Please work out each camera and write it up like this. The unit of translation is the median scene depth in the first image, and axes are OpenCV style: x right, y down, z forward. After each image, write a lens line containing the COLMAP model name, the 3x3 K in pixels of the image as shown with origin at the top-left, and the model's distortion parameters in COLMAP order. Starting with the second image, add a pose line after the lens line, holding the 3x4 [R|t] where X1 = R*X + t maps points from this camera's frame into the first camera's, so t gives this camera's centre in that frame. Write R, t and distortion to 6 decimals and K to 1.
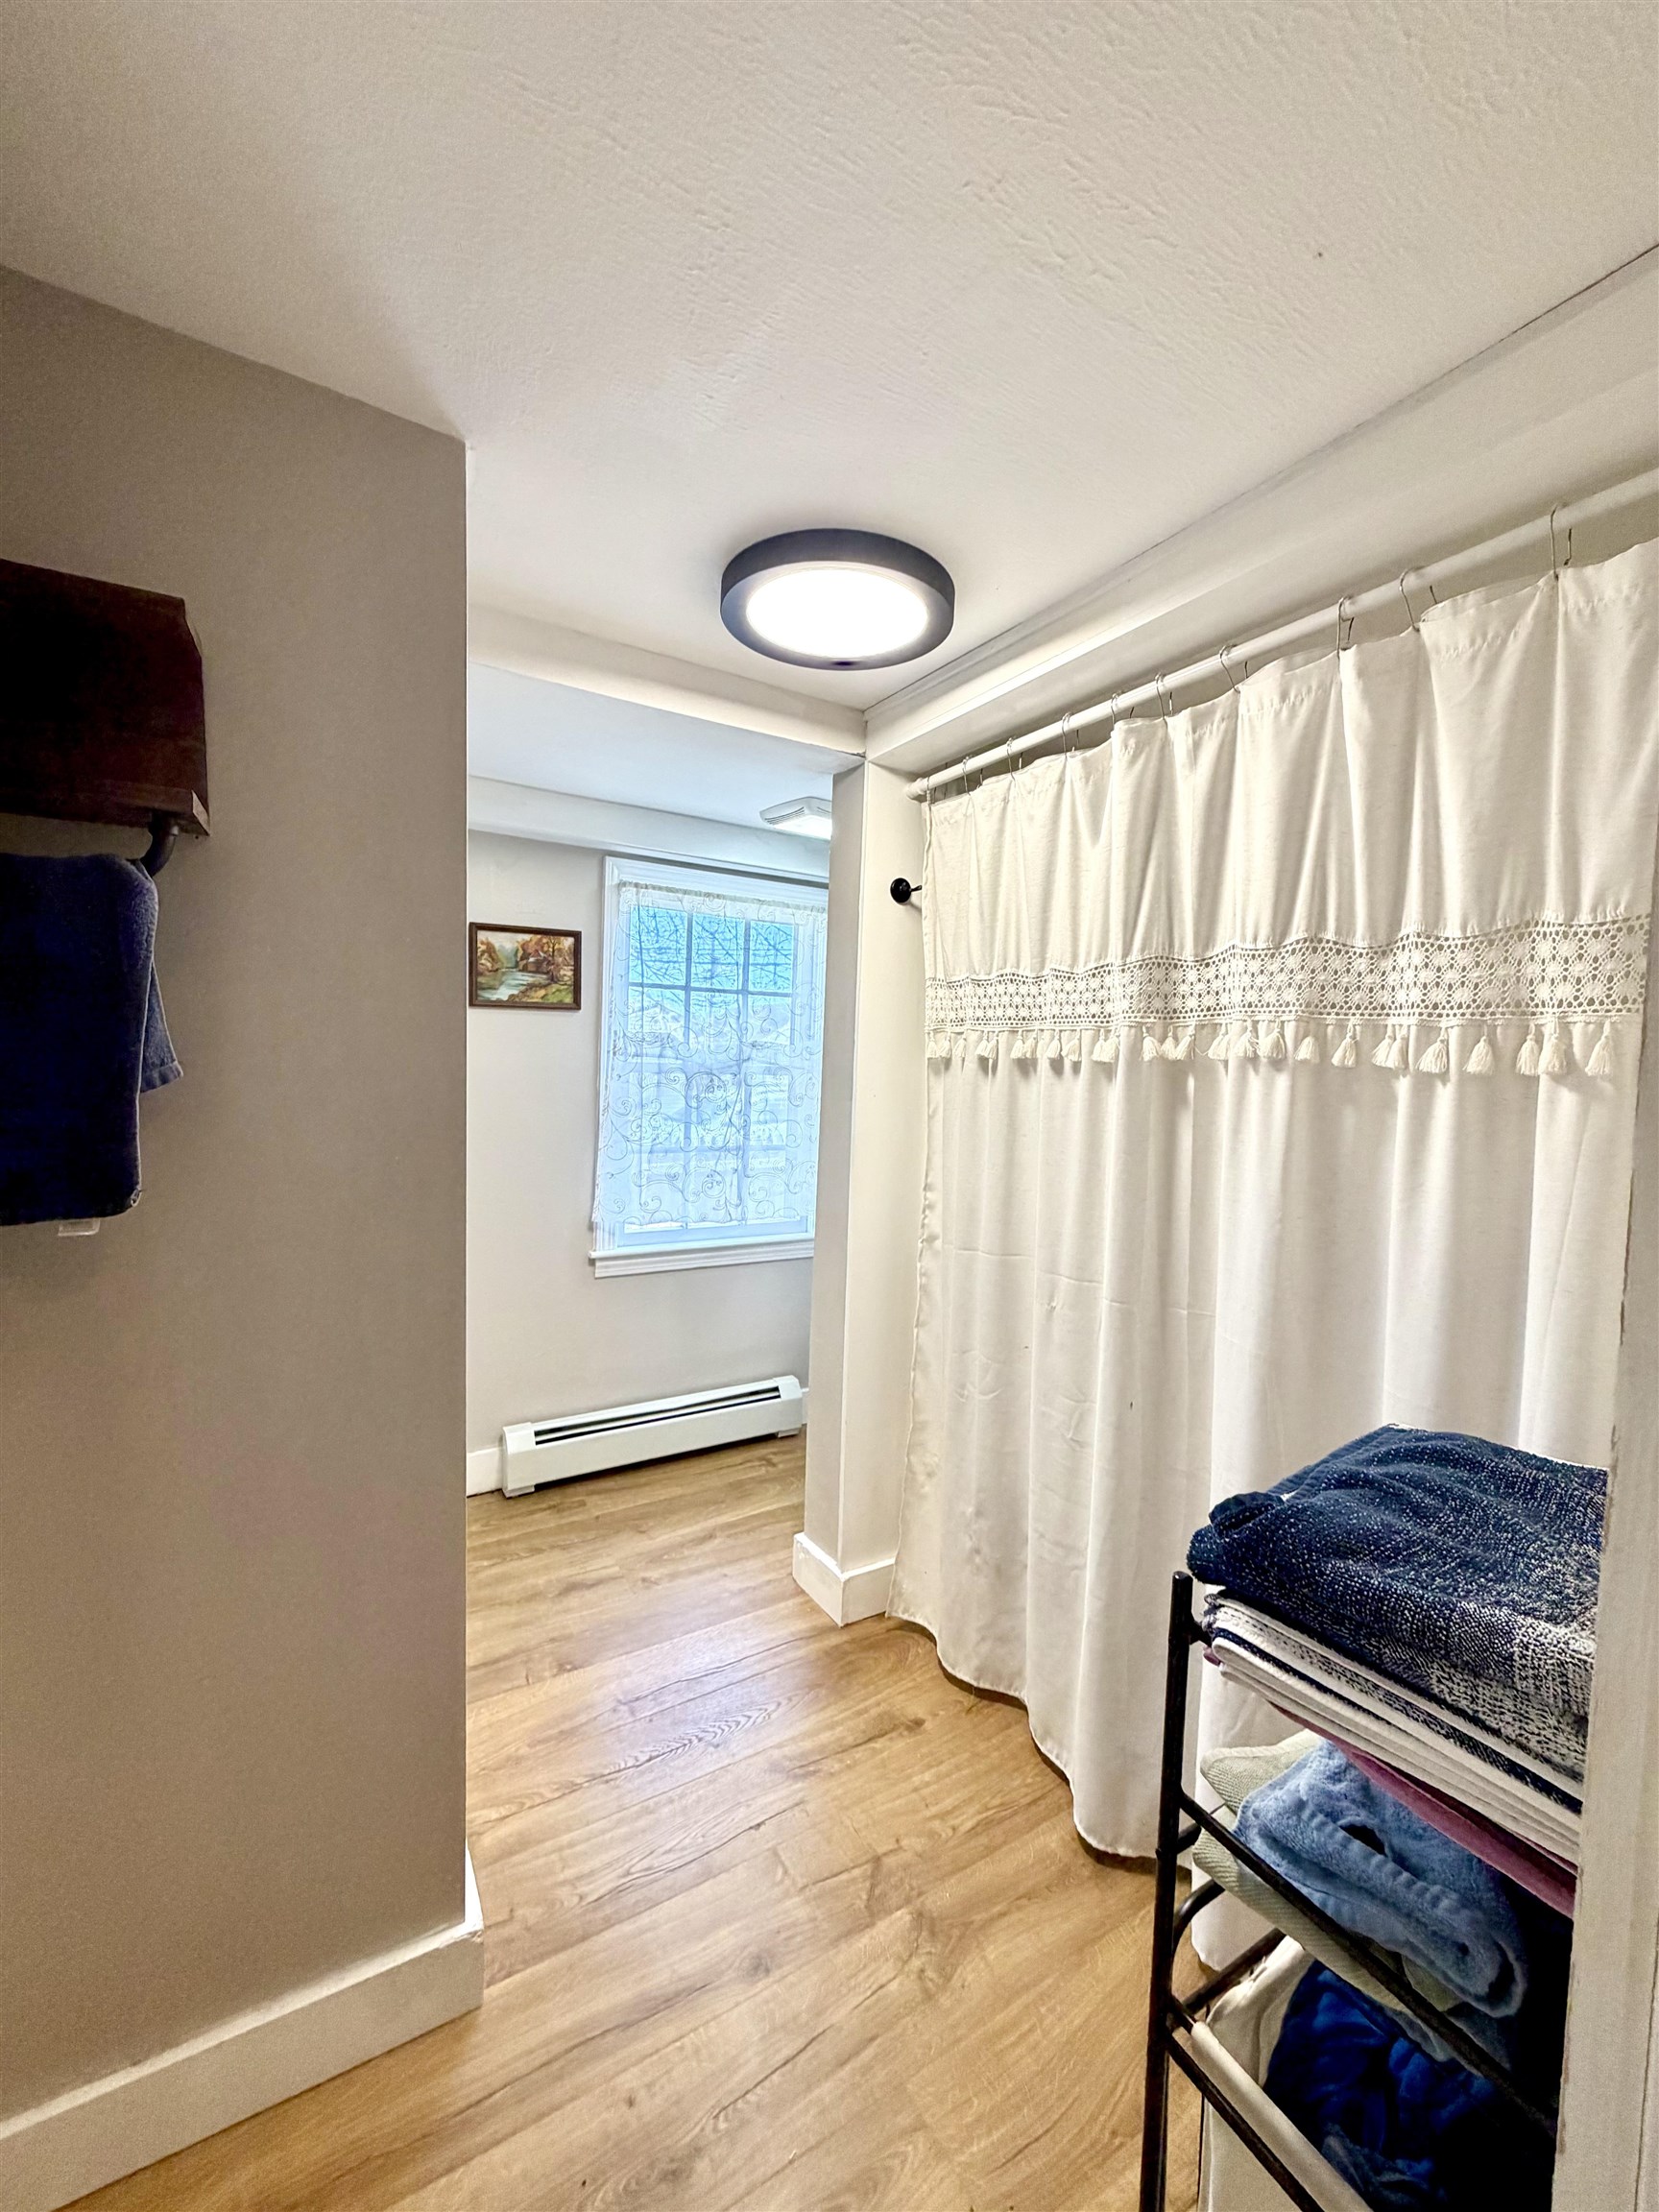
lens RADIAL K [[880.1, 0, 852.9], [0, 880.1, 1102.7], [0, 0, 1]] dist [-0.001134, 0.000445]
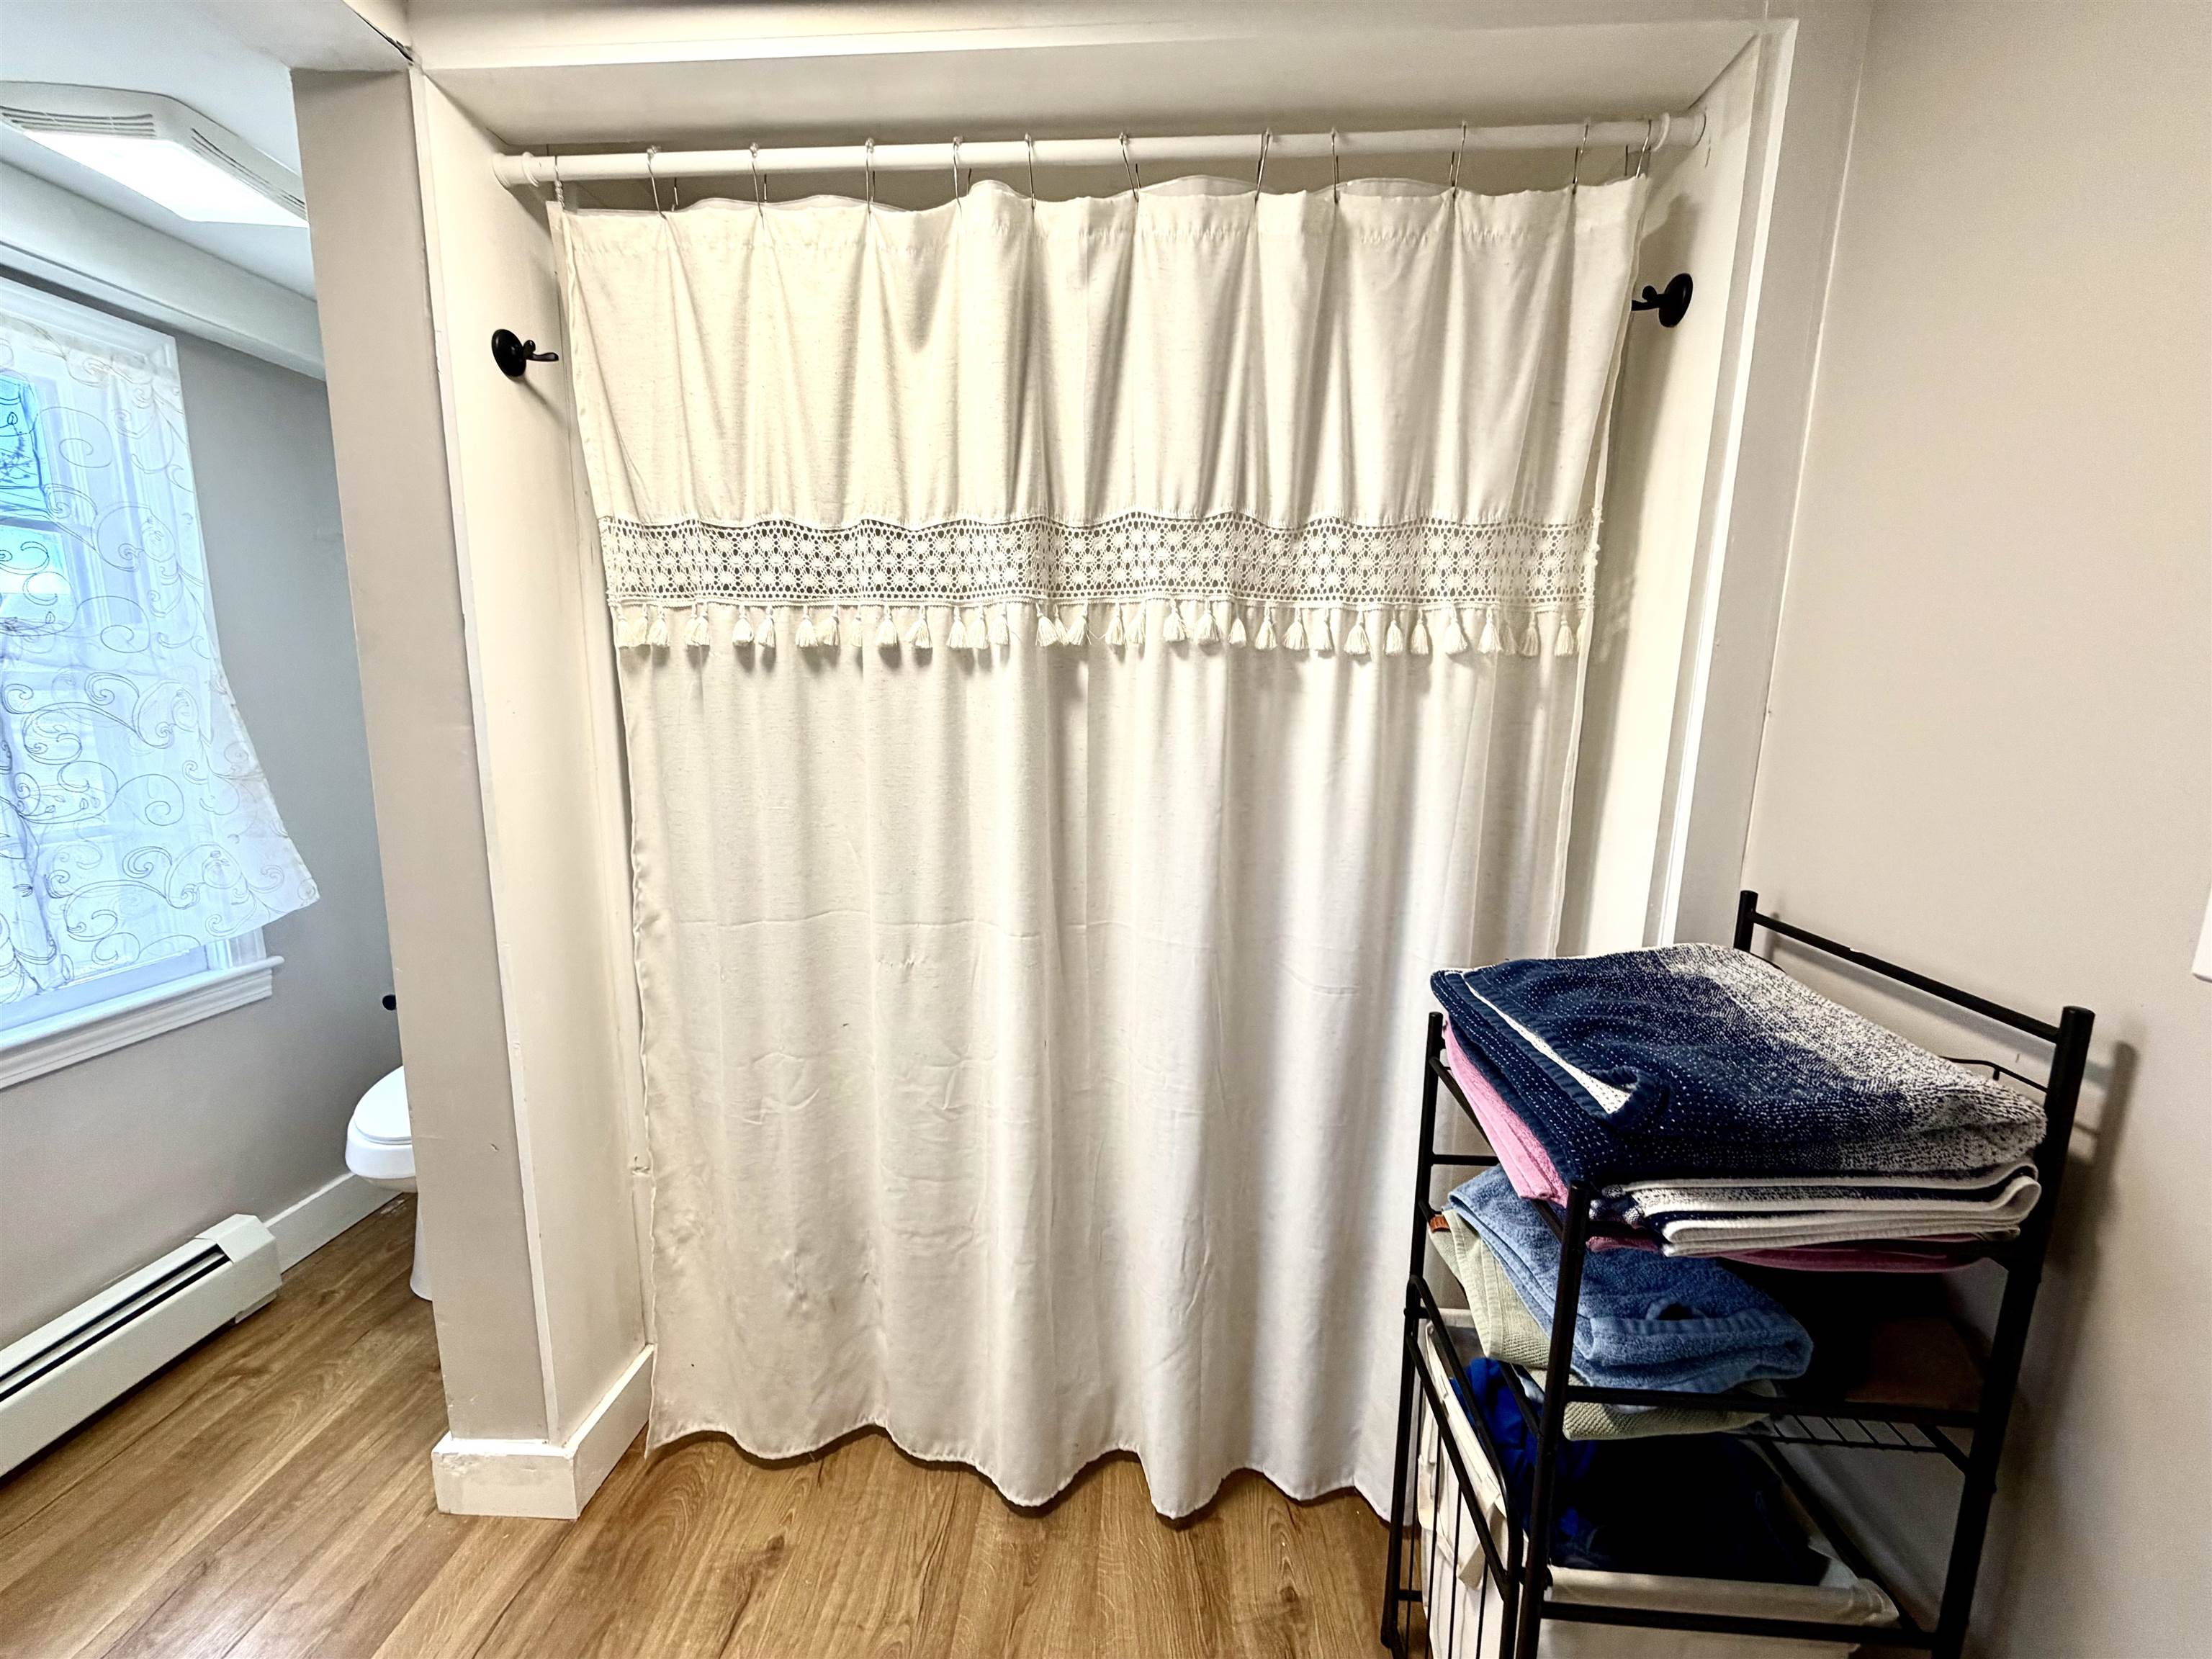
lens RADIAL K [[880.1, 0, 1095.6], [0, 880.1, 829.2], [0, 0, 1]] dist [-0.001134, 0.000445]
pose [[0.585545, -0.163719, 0.793936, -0.323982], [0.049977, 0.984821, 0.166222, -0.013169], [-0.809098, -0.057652, 0.584839, 0.461523]]
